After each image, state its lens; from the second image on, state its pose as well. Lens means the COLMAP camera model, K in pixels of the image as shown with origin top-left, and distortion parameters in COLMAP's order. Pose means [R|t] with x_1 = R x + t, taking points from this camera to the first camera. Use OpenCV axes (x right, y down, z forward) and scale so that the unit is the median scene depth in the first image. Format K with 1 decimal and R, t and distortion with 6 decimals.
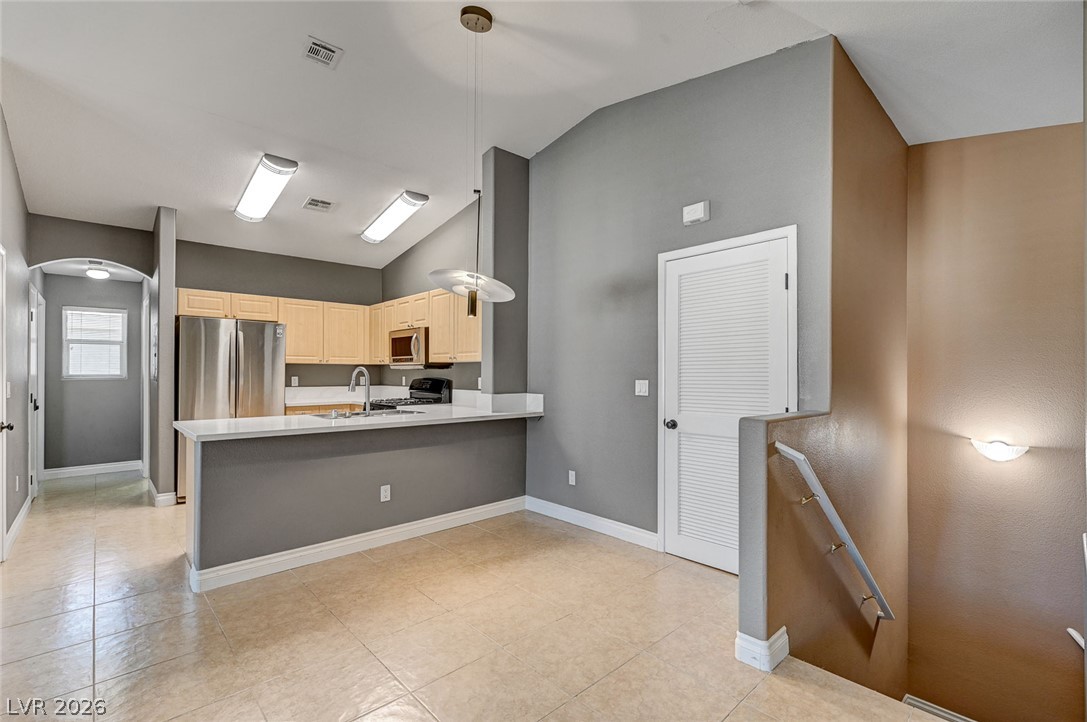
lens RADIAL K [[485.4, 0, 546.6], [0, 485.4, 368.6], [0, 0, 1]] dist [0.000986, -0.000134]
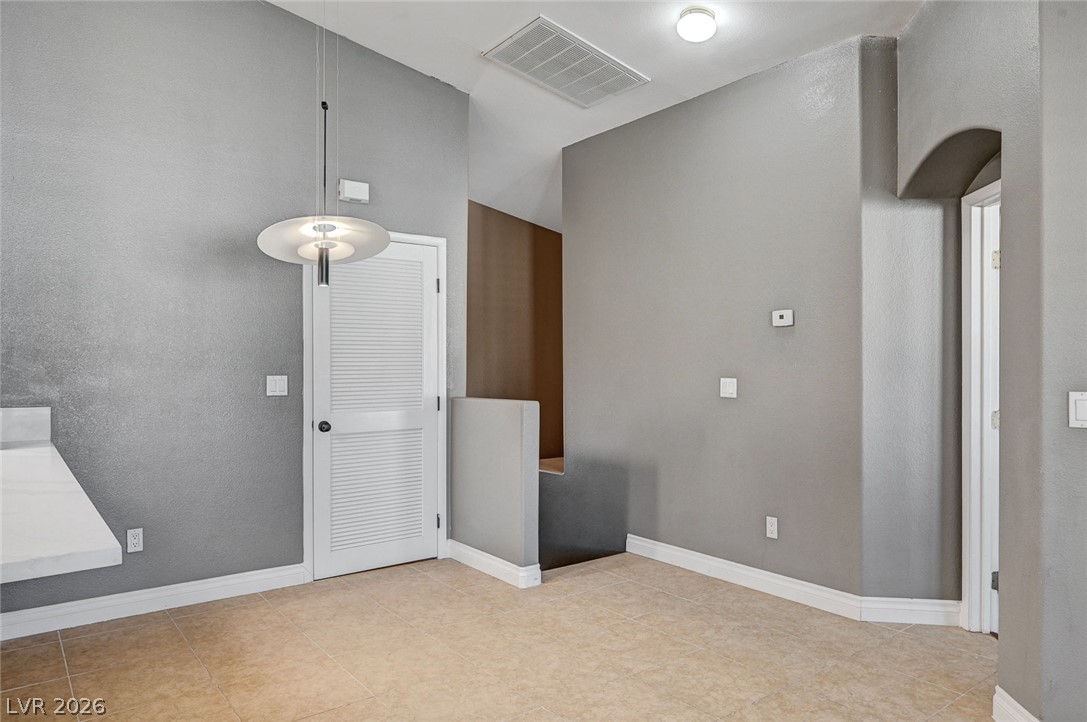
lens RADIAL K [[700.7, 0, 543.7], [0, 700.7, 364.8], [0, 0, 1]] dist [0.000104, 0.000305]
pose [[0.089965, -0.002304, 0.995942, -0.719584], [-0.008014, 0.999963, 0.003037, -0.000562], [-0.995913, -0.008255, 0.089943, 0.388176]]
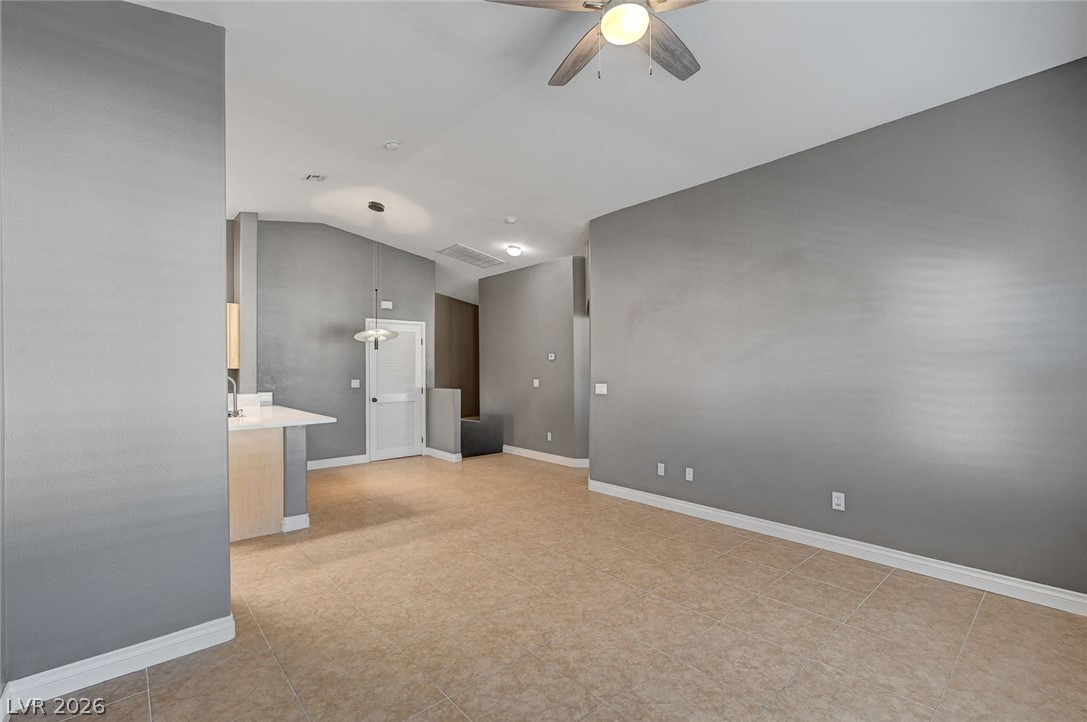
lens RADIAL K [[475.8, 0, 549.8], [0, 475.8, 363.3], [0, 0, 1]] dist [0.000177, 0.000056]
pose [[0.021762, 0.008151, 0.999730, -1.399653], [-0.002893, 0.999963, -0.008090, -0.024436], [-0.999759, -0.002716, 0.021785, 0.140234]]
